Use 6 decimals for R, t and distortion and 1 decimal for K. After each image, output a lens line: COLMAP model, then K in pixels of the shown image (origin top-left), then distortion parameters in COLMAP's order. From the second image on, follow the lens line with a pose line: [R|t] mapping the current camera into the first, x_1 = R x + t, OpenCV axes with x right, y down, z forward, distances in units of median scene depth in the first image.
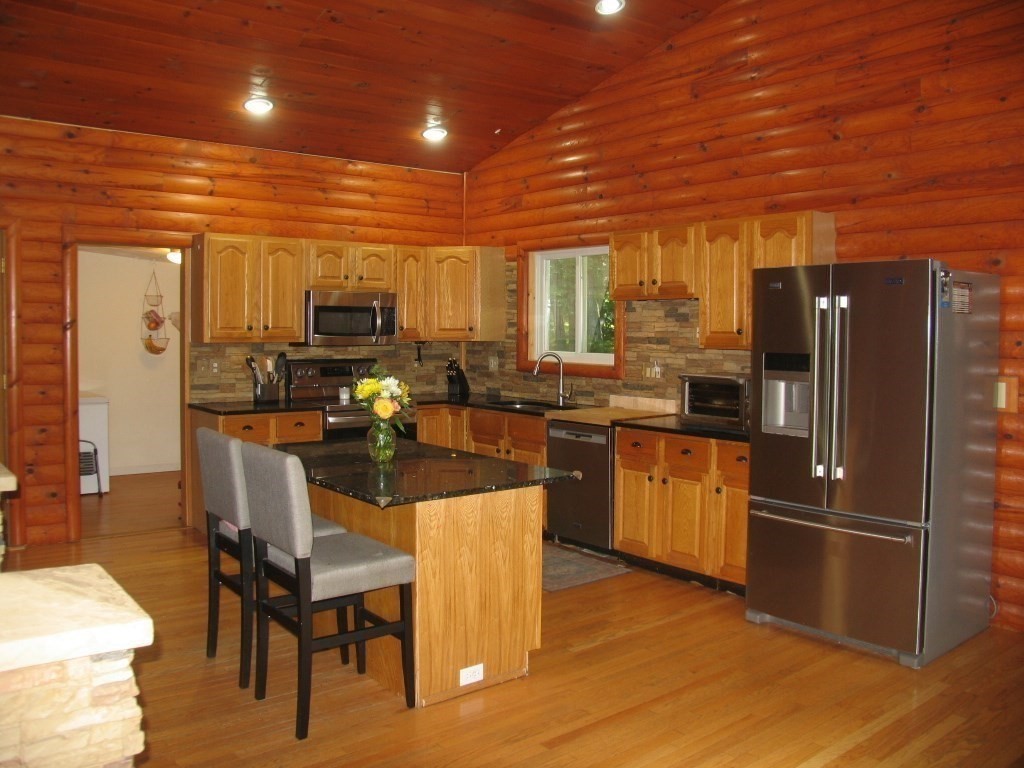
lens RADIAL K [[862.8, 0, 511.8], [0, 862.8, 367.0], [0, 0, 1]] dist [-0.079110, 0.004875]
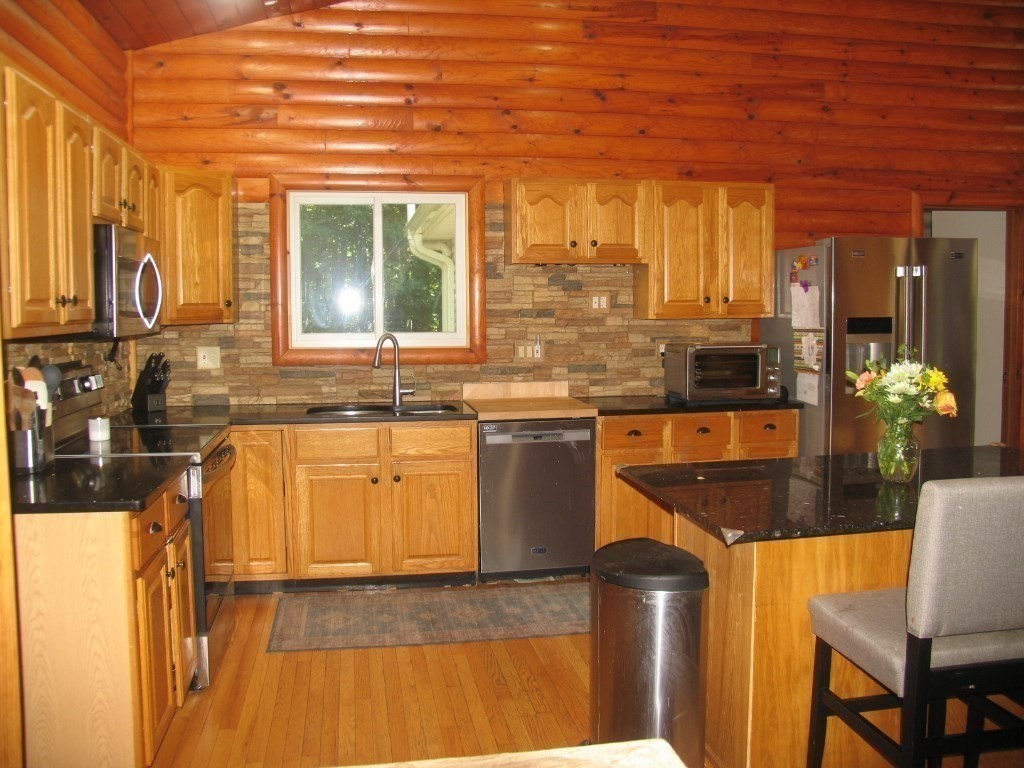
lens RADIAL K [[889.5, 0, 512.0], [0, 889.5, 384.0], [0, 0, 1]] dist [-0.125262, 0.002248]
pose [[0.484863, -0.083720, 0.870574, -0.614733], [0.050898, 0.996422, 0.067475, -0.021913], [-0.873108, 0.011594, 0.487389, 0.608651]]
